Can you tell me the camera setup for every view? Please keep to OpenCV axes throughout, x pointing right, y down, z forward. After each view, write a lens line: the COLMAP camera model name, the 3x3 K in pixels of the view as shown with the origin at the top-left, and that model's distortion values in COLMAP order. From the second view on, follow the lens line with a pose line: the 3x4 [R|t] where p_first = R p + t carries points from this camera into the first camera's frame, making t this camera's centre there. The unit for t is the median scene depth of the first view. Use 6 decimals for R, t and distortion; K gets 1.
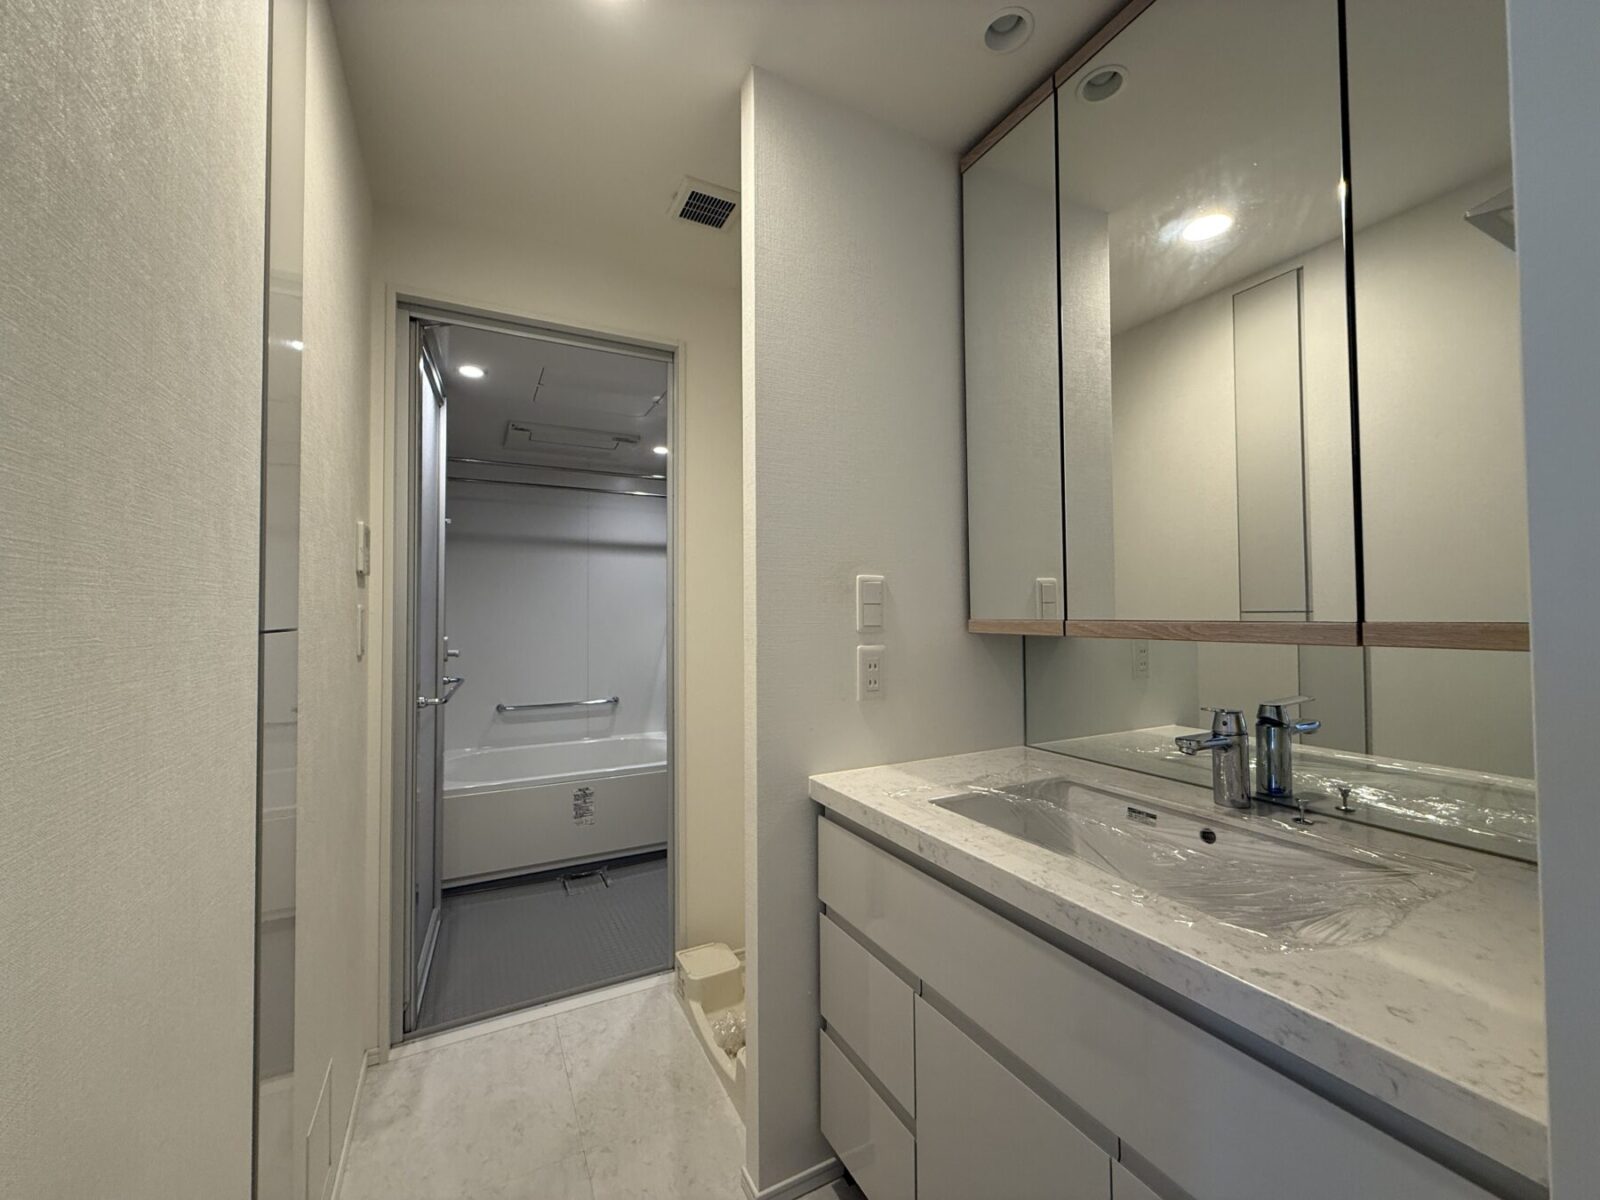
lens RADIAL K [[633.1, 0, 796.5], [0, 633.1, 600.1], [0, 0, 1]] dist [0.000893, 0.000407]
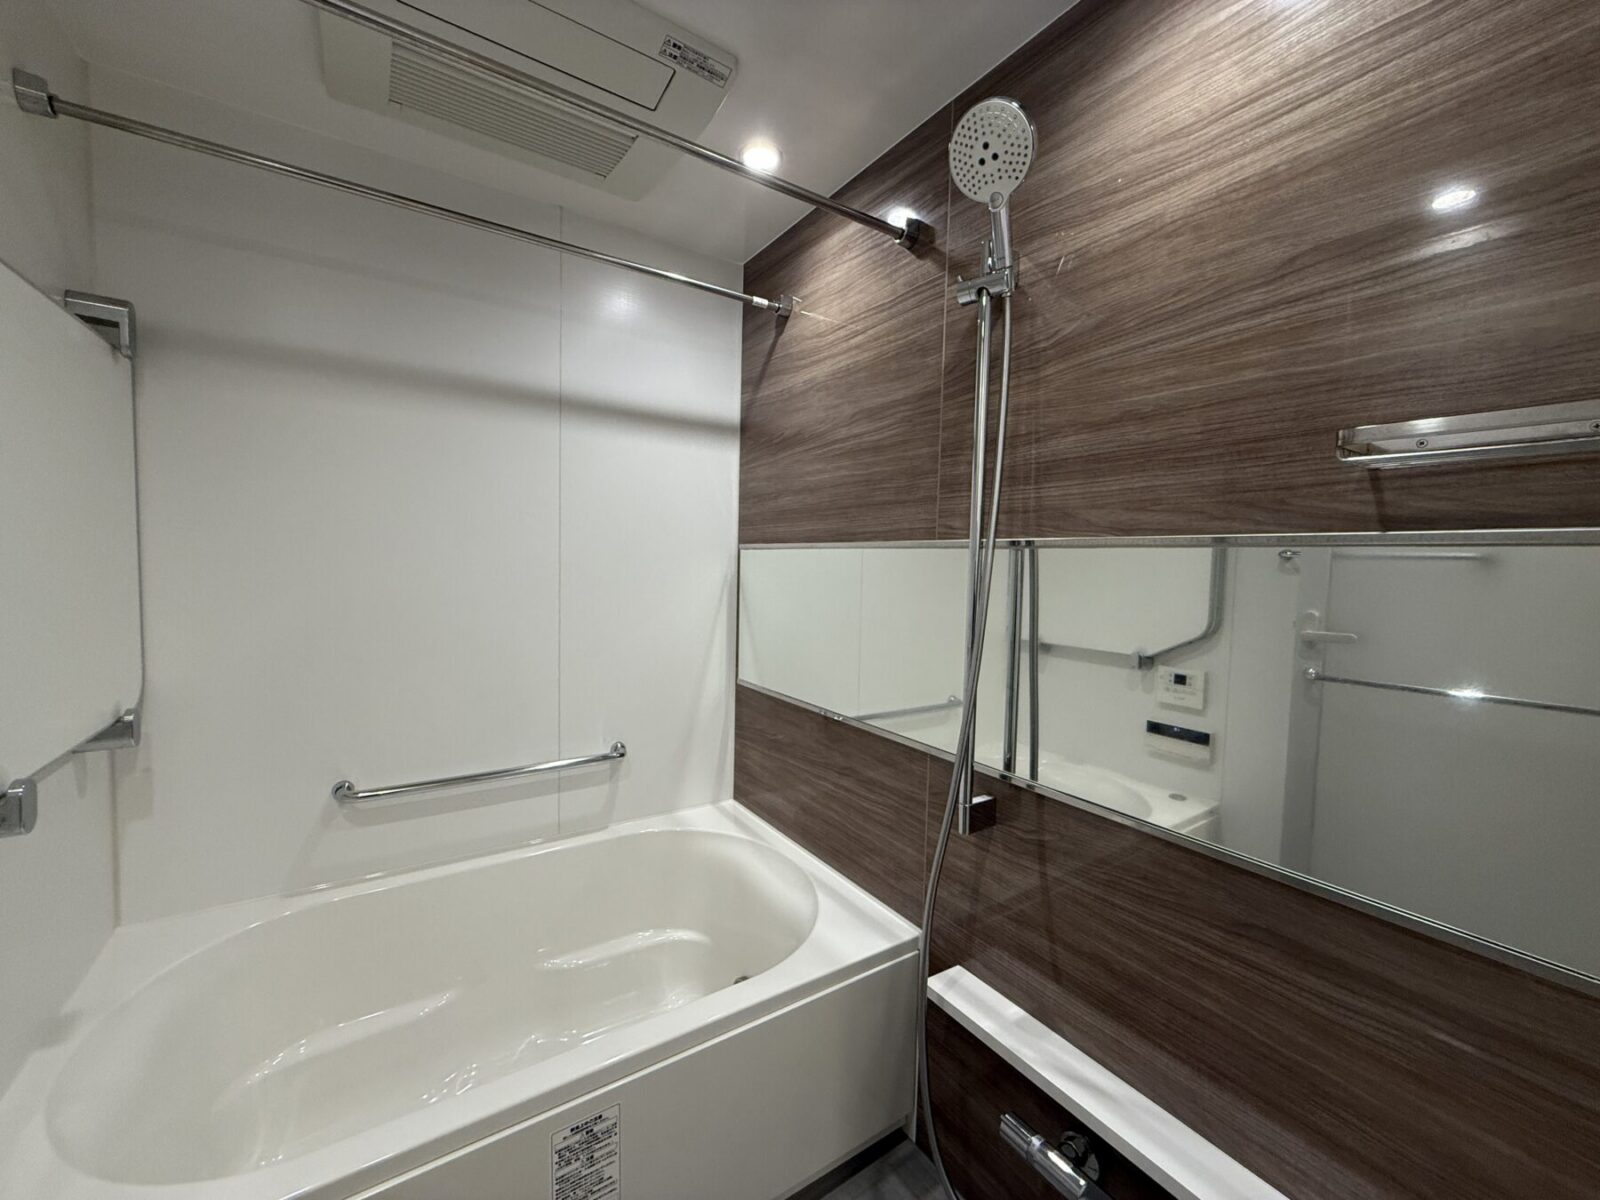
lens RADIAL K [[633.1, 0, 796.5], [0, 633.1, 600.1], [0, 0, 1]] dist [0.000893, 0.000407]
pose [[0.993921, 0.017137, 0.108758, -0.222745], [-0.026360, 0.996122, 0.083945, 0.004999], [-0.106897, -0.086302, 0.990518, 0.572708]]
